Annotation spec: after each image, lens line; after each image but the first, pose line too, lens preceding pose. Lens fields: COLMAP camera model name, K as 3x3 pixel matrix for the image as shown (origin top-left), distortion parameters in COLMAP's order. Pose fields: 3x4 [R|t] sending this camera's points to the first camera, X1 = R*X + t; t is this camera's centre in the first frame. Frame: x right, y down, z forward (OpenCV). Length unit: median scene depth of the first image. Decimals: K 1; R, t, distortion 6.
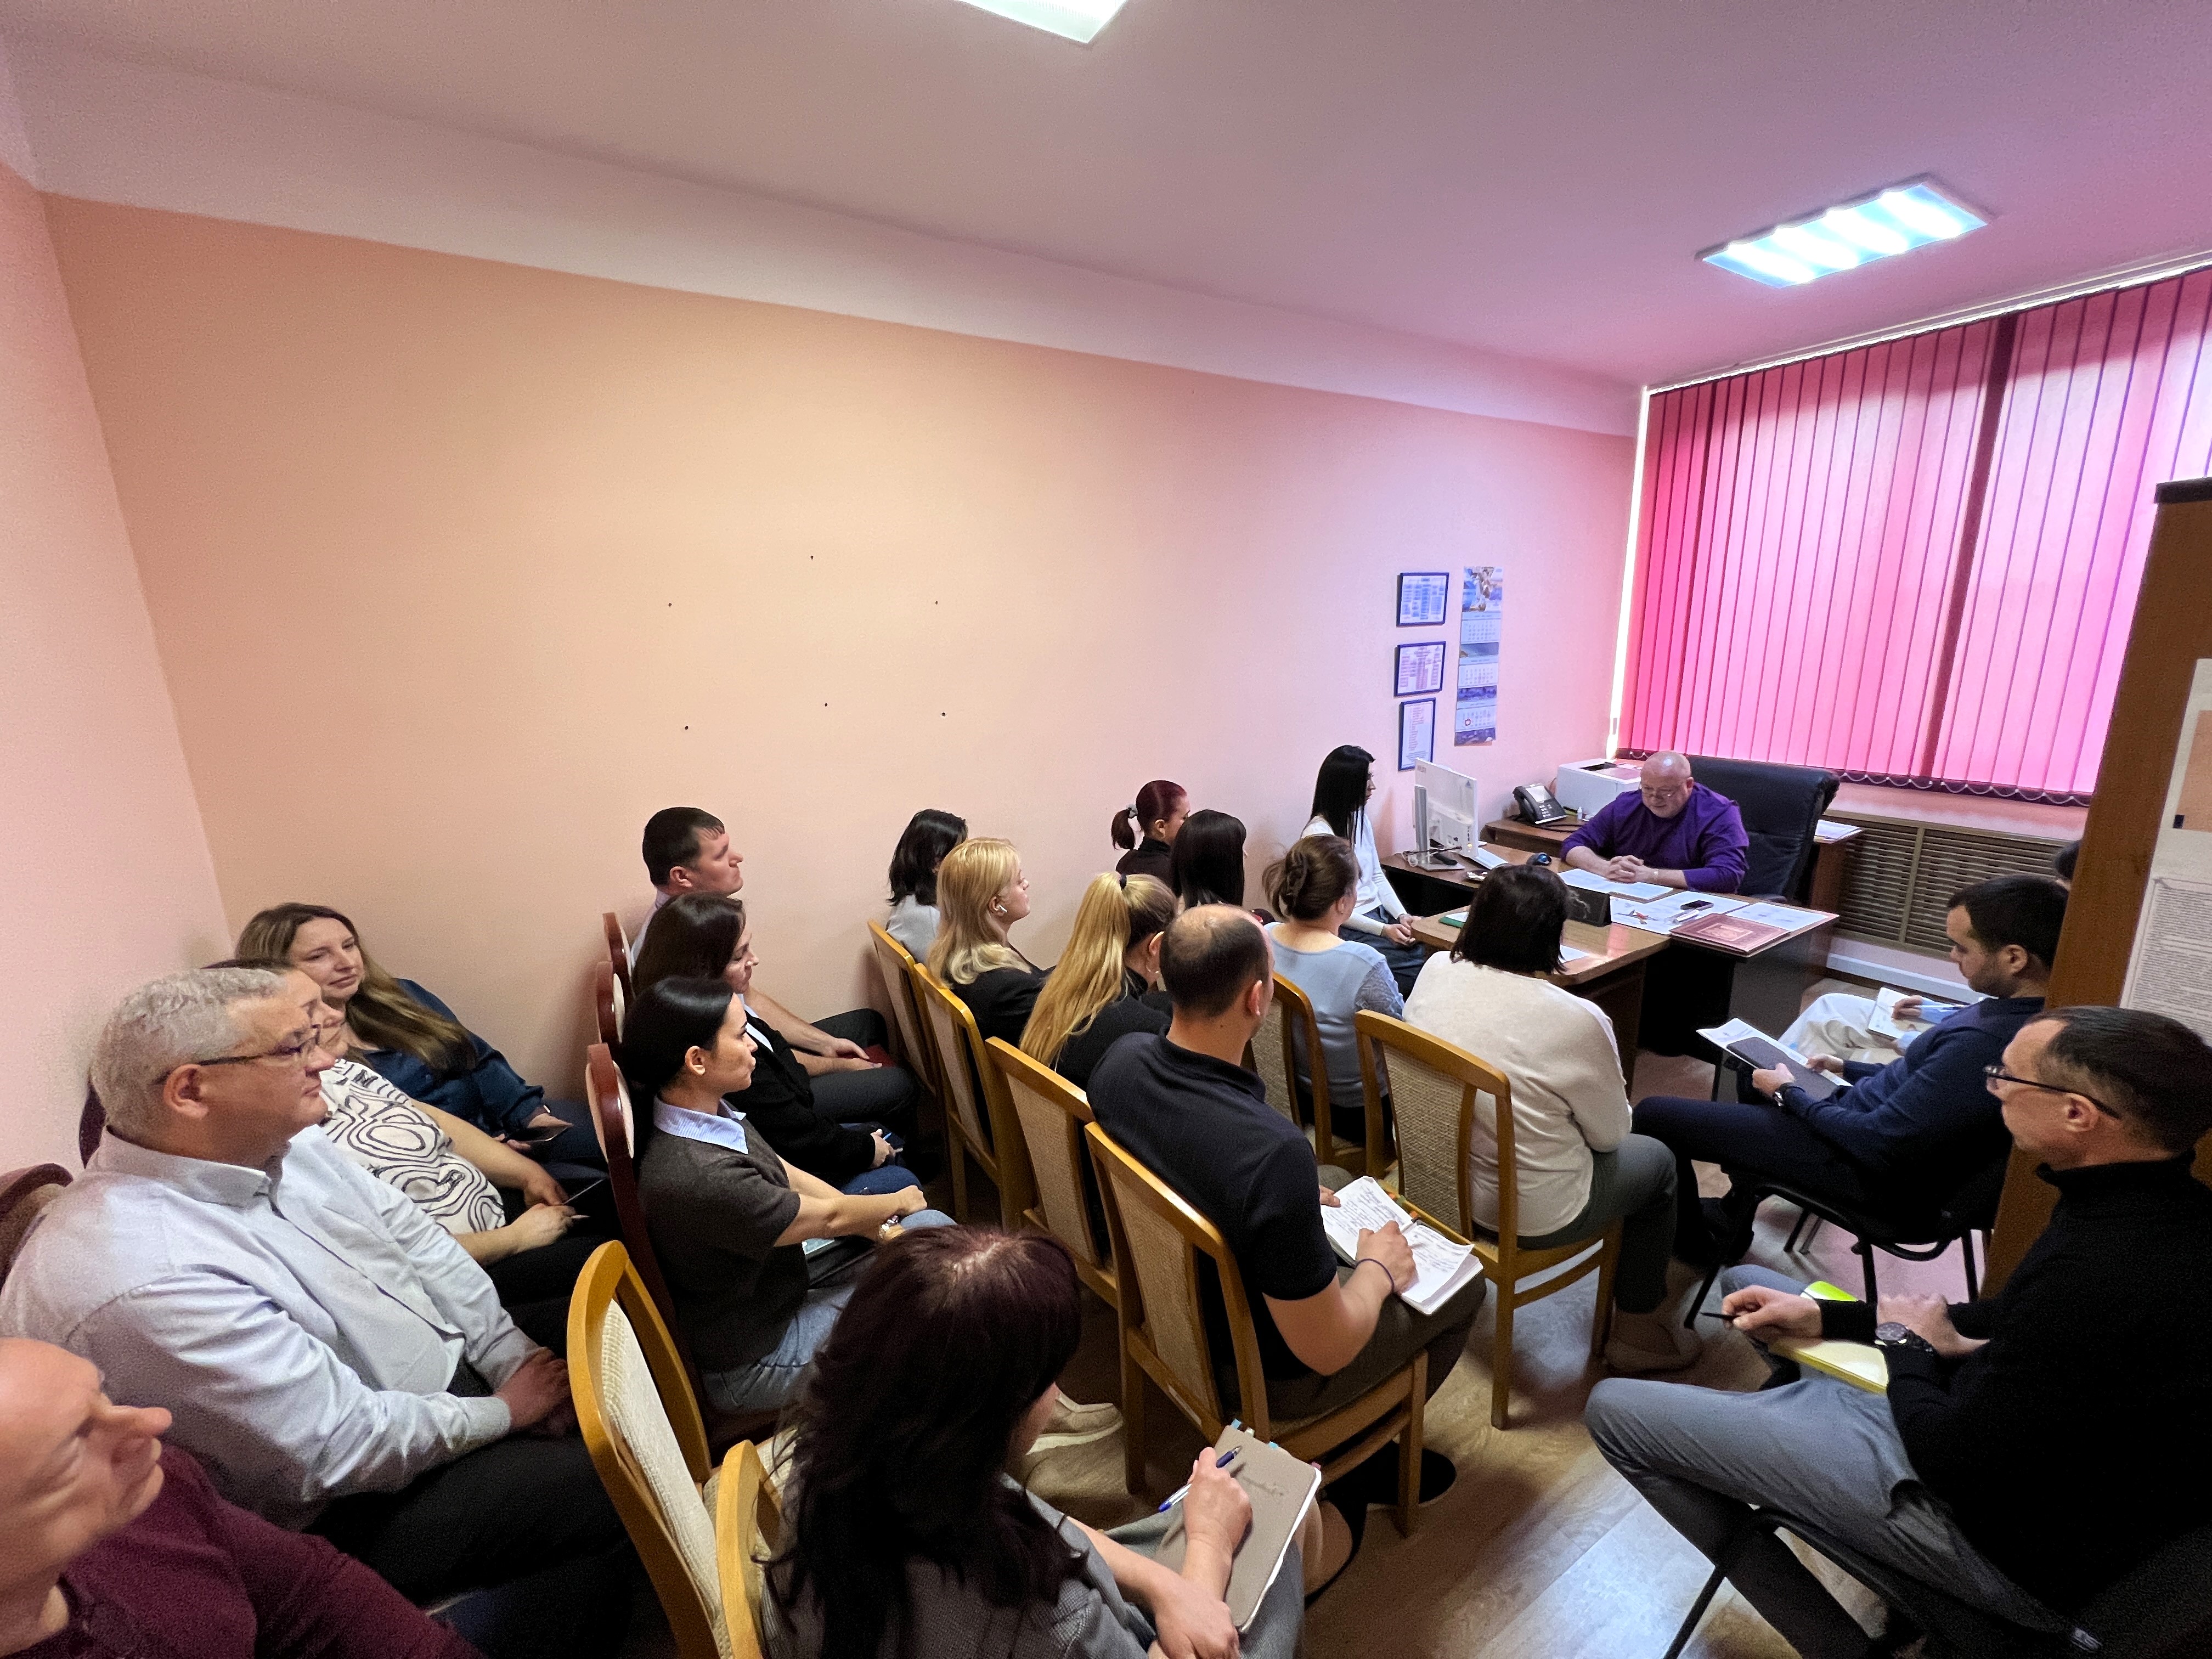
lens RADIAL K [[893.0, 0, 1106.0], [0, 893.0, 829.5], [0, 0, 1]] dist [-0.002709, 0.000578]
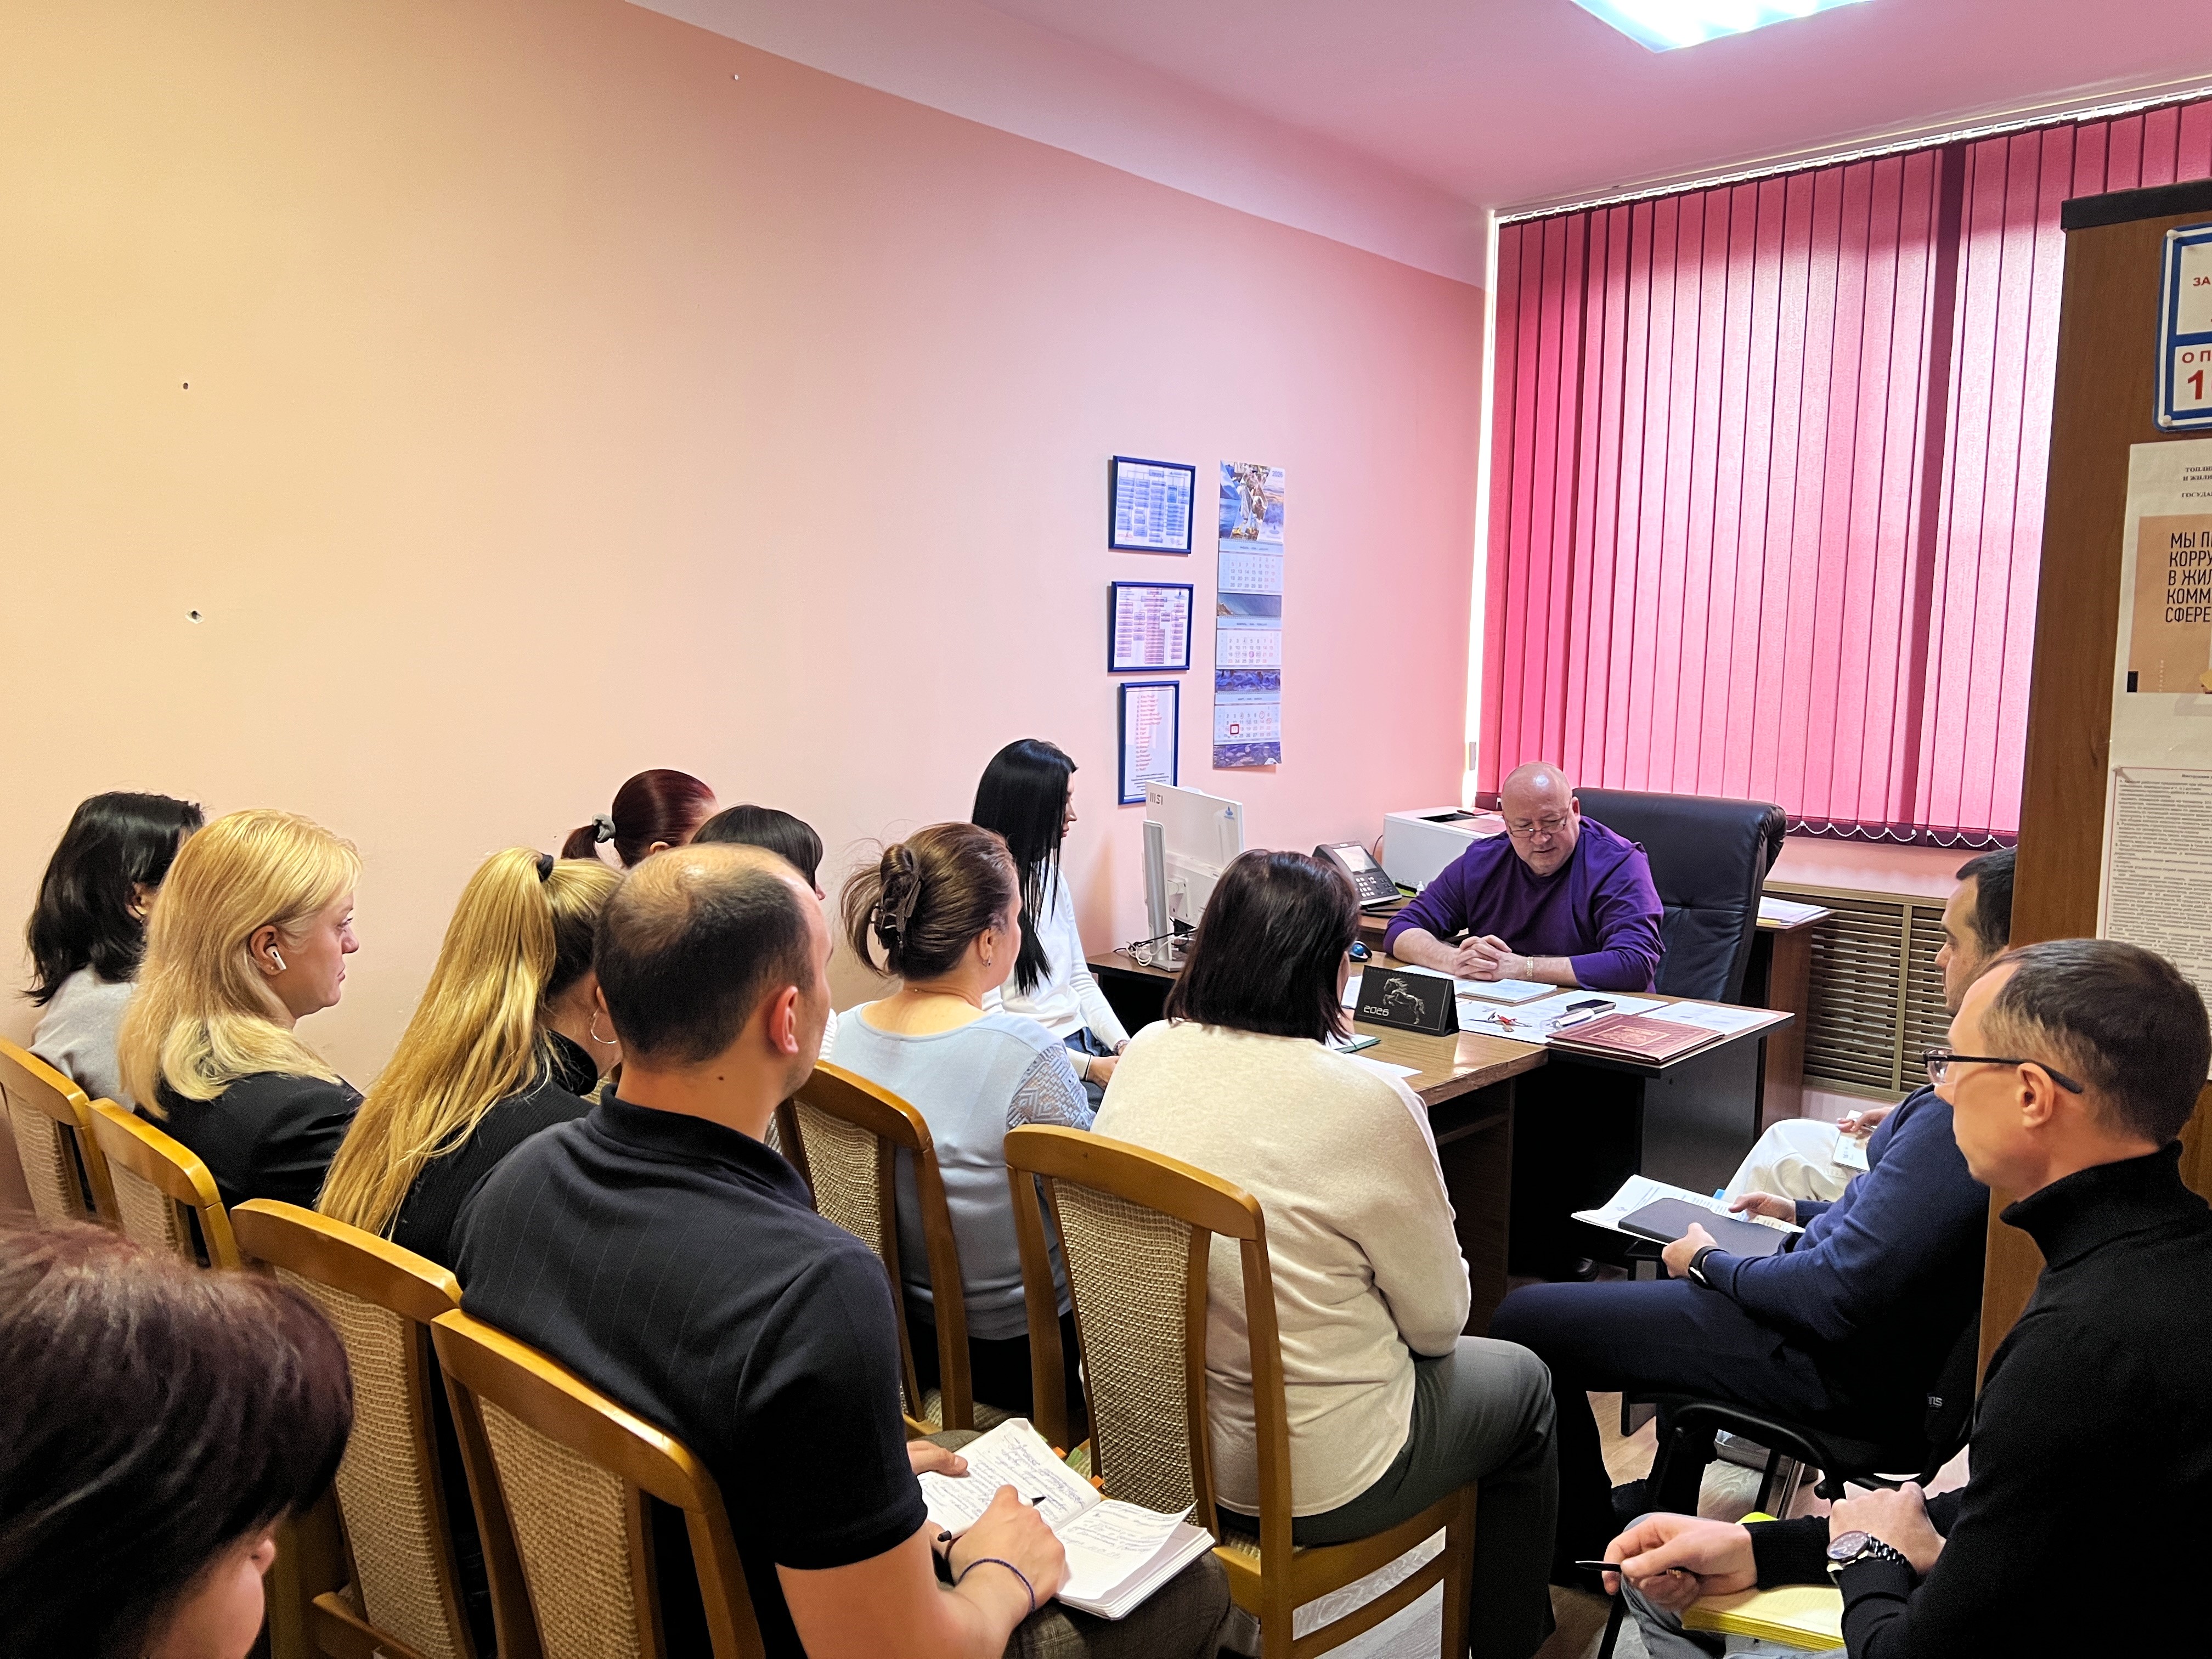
lens RADIAL K [[1686.0, 0, 1106.0], [0, 1686.0, 829.5], [0, 0, 1]] dist [0.058043, -0.068680]
pose [[0.960920, 0.017199, 0.276291, 0.037728], [0.017276, 0.992397, -0.121861, 0.106193], [-0.276286, 0.121872, 0.953317, -0.006958]]
